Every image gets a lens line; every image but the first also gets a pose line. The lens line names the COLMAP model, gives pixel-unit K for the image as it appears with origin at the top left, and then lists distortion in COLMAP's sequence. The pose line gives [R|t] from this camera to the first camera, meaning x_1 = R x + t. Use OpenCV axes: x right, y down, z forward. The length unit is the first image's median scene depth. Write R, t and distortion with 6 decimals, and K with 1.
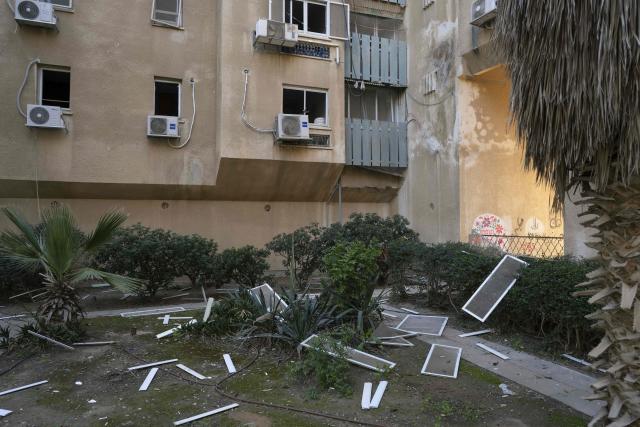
lens RADIAL K [[436.1, 0, 320.0], [0, 436.1, 213.5], [0, 0, 1]] dist [-0.053860, 0.047655]
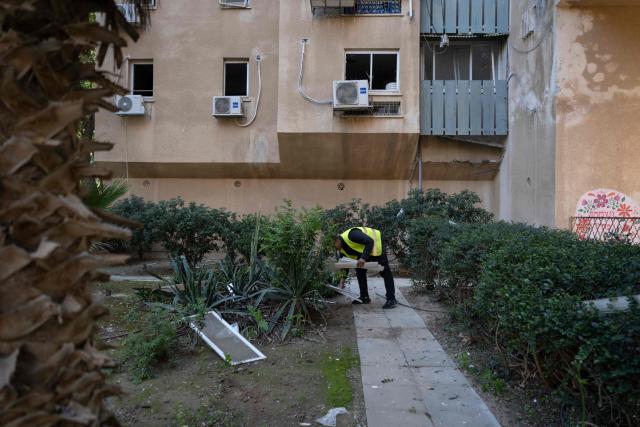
lens RADIAL K [[436.1, 0, 320.0], [0, 436.1, 213.5], [0, 0, 1]] dist [-0.053860, 0.047655]
pose [[0.908931, 0.014719, -0.416687, 0.256107], [-0.007795, 0.999802, 0.018313, 0.031817], [0.416874, -0.013398, 0.908865, 0.146709]]
